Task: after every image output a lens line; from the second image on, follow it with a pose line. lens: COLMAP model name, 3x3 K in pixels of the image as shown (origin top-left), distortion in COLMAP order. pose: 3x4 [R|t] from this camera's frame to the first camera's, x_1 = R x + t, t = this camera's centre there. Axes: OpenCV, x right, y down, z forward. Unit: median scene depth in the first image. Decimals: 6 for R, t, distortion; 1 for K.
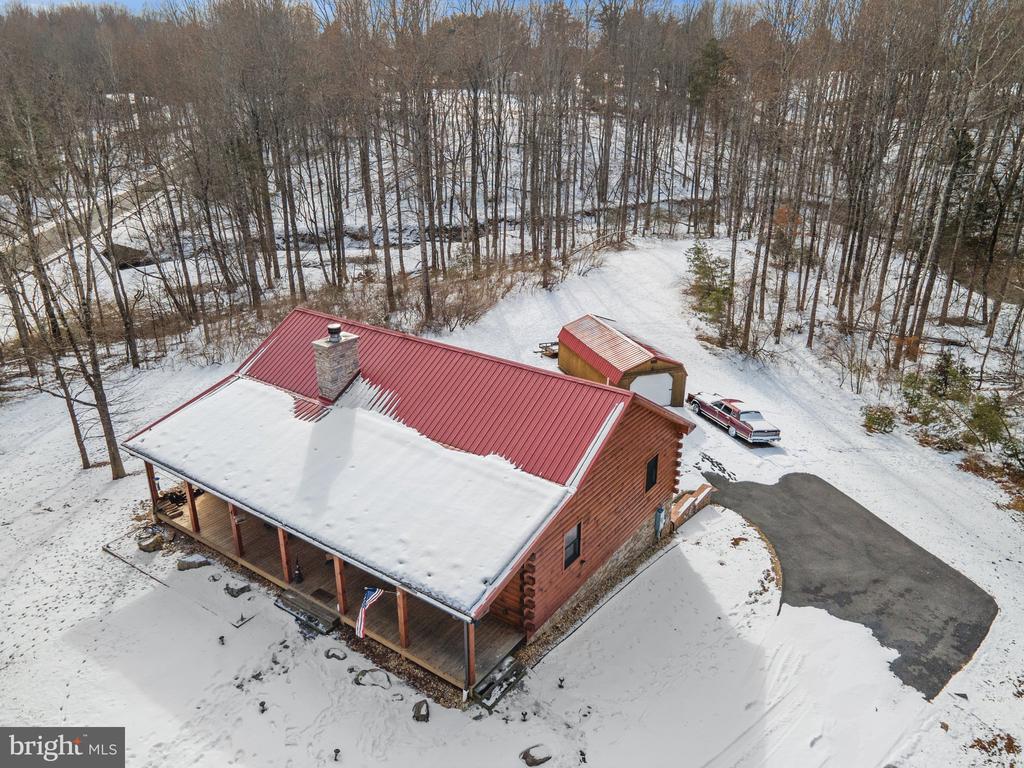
lens RADIAL K [[695.9, 0, 508.5], [0, 695.9, 399.6], [0, 0, 1]] dist [0.002623, 0.023287]
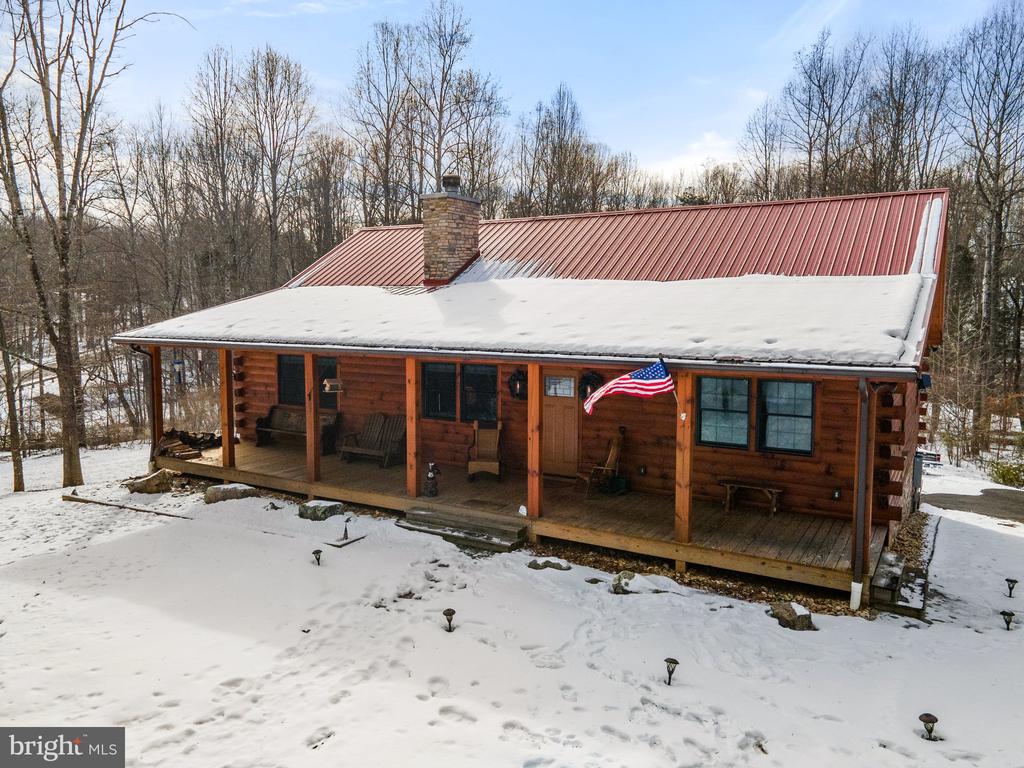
lens RADIAL K [[731.2, 0, 512.0], [0, 731.2, 384.0], [0, 0, 1]] dist [0.004821, 0.029163]
pose [[0.997375, -0.007148, 0.072052, -0.323715], [0.027212, 0.959167, -0.281528, 0.401549], [-0.067098, 0.282750, 0.956844, 0.461068]]
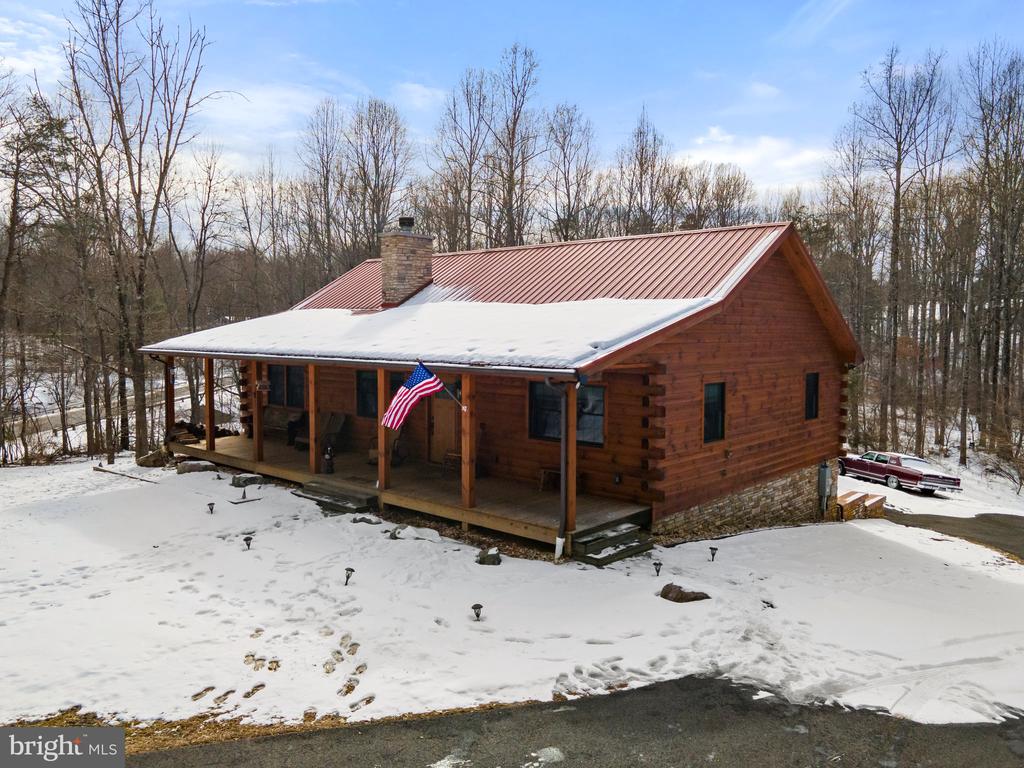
lens RADIAL K [[731.2, 0, 512.0], [0, 731.2, 384.0], [0, 0, 1]] dist [0.004821, 0.029163]
pose [[0.993897, 0.010058, -0.109851, -0.032253], [-0.043698, 0.950268, -0.308353, 0.467020], [0.101287, 0.311271, 0.944908, 0.313585]]
